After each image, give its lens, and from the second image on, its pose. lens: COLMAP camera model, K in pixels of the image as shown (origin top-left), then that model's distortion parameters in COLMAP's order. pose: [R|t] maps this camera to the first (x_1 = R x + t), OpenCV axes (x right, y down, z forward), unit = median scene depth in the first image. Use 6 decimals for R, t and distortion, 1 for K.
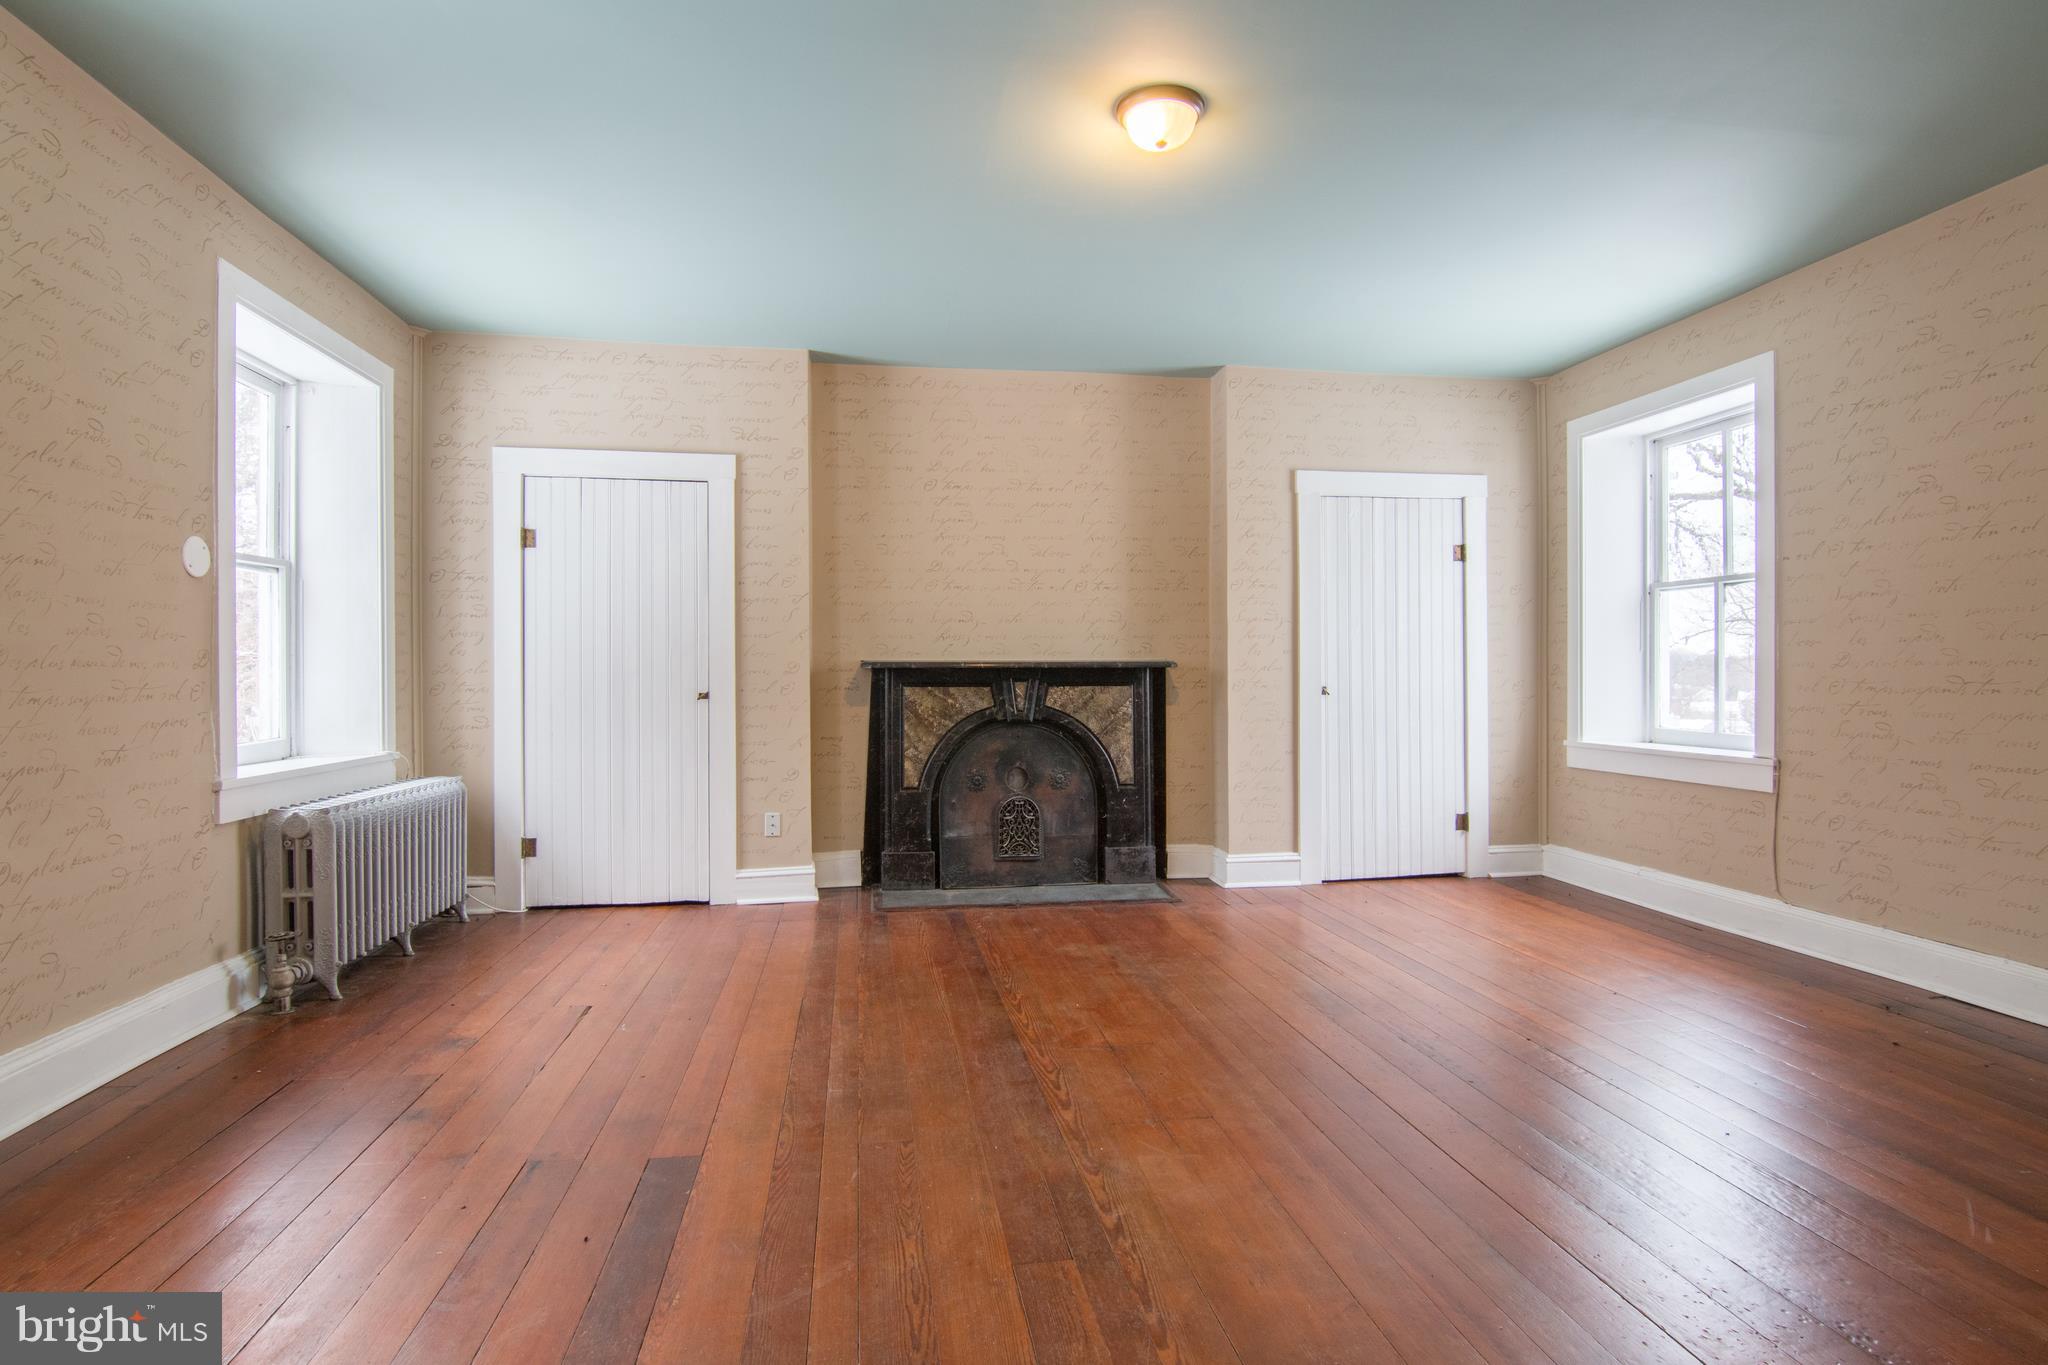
lens RADIAL K [[1039.2, 0, 1015.4], [0, 1039.2, 673.7], [0, 0, 1]] dist [-0.022524, 0.000411]
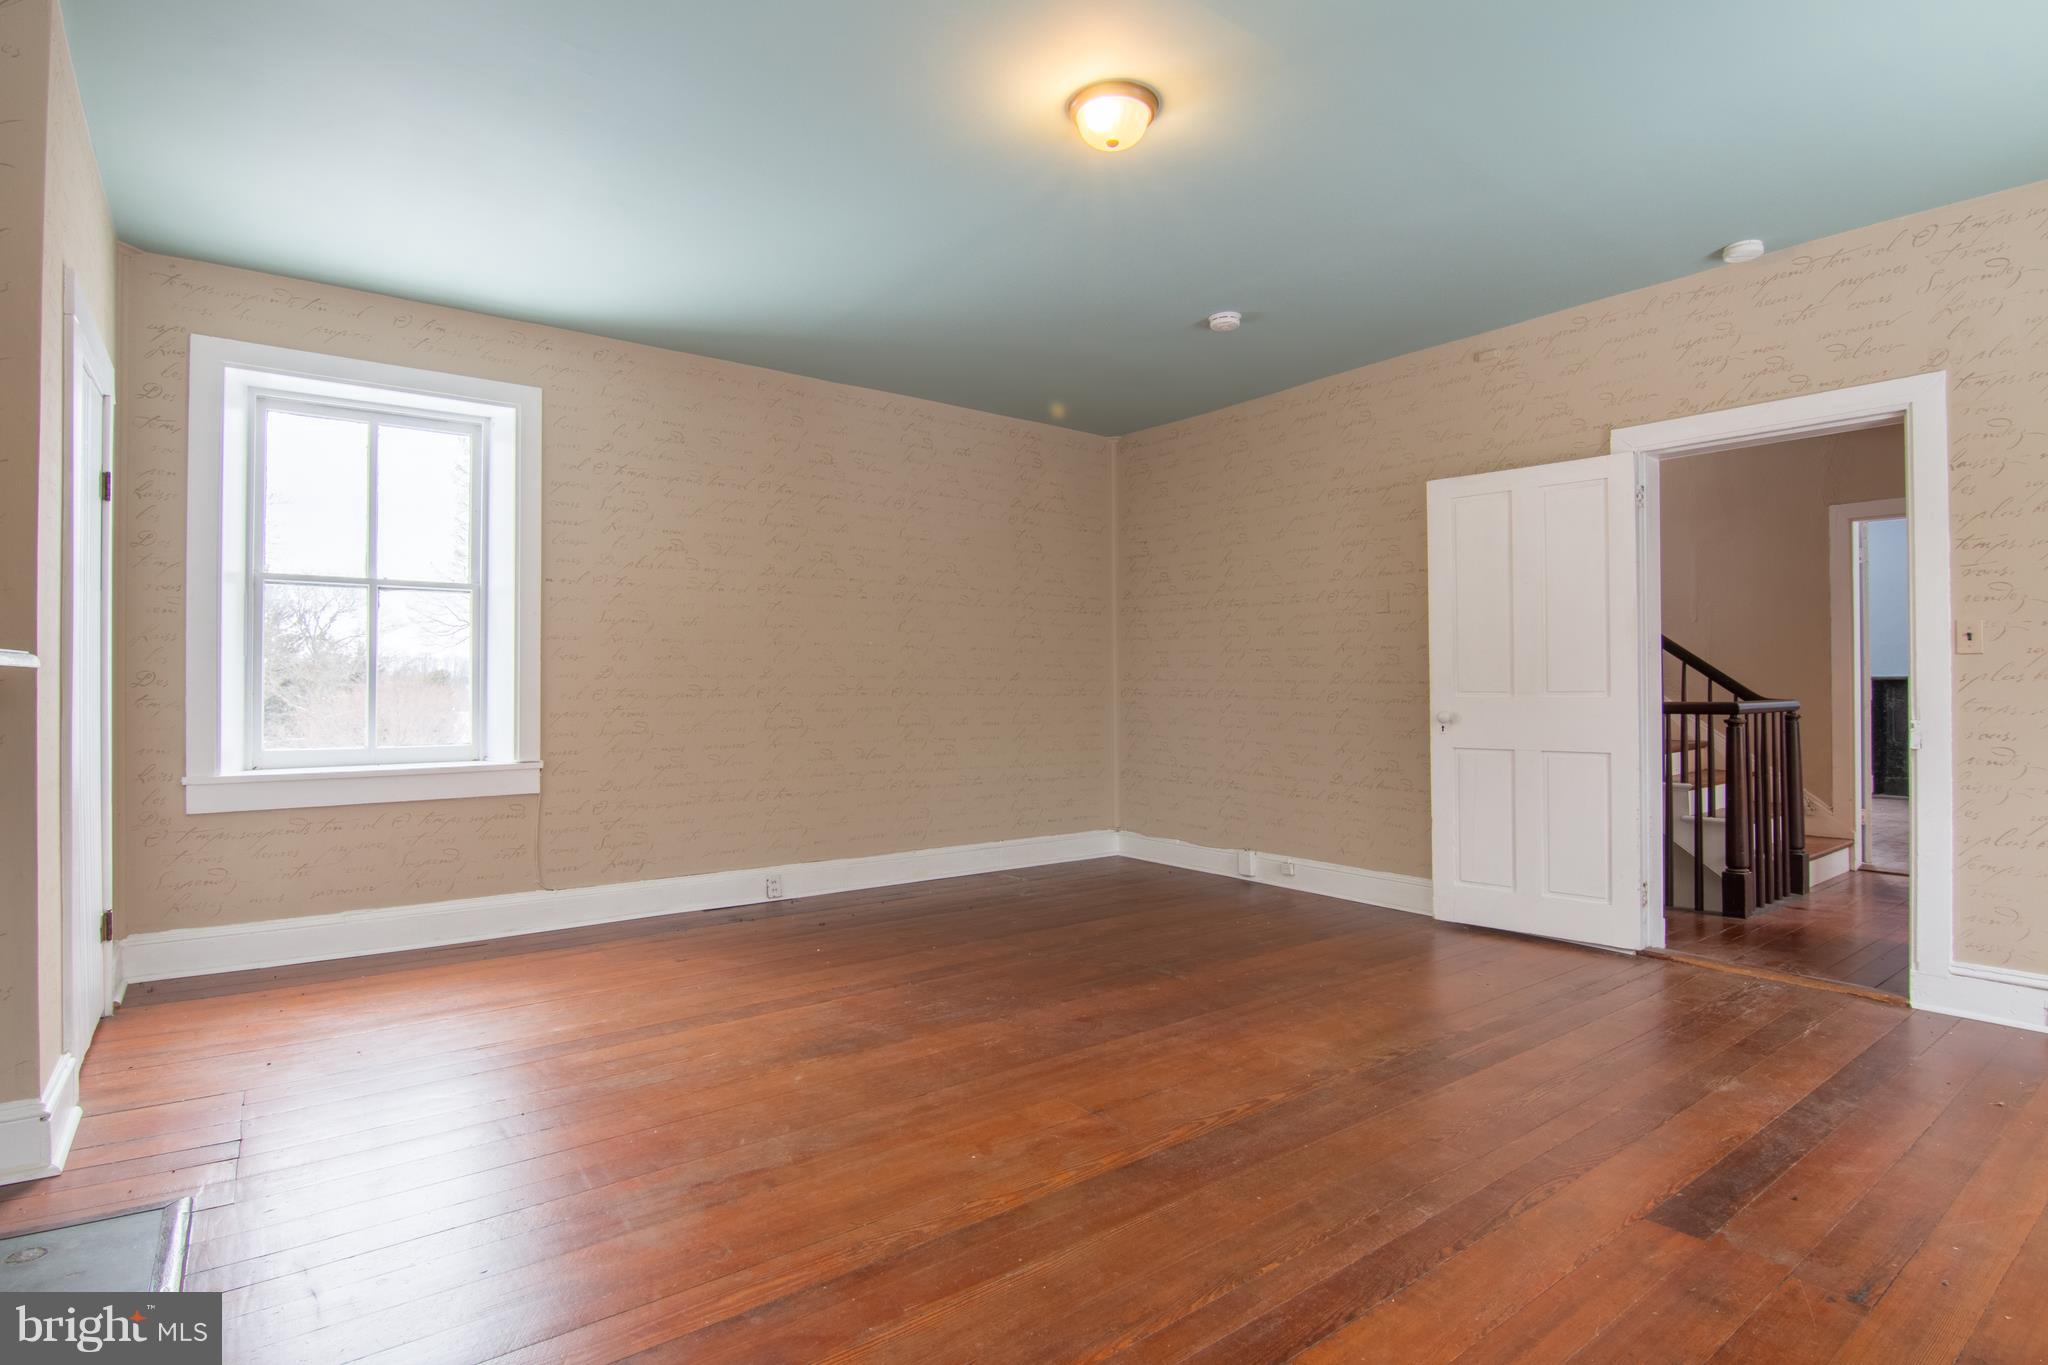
lens RADIAL K [[1039.2, 0, 1015.4], [0, 1039.2, 673.7], [0, 0, 1]] dist [-0.022524, 0.000411]
pose [[-0.482276, 0.009501, 0.875968, -0.602385], [0.001065, 0.999947, -0.010259, 0.001570], [-0.876019, -0.004014, -0.482261, 1.394875]]
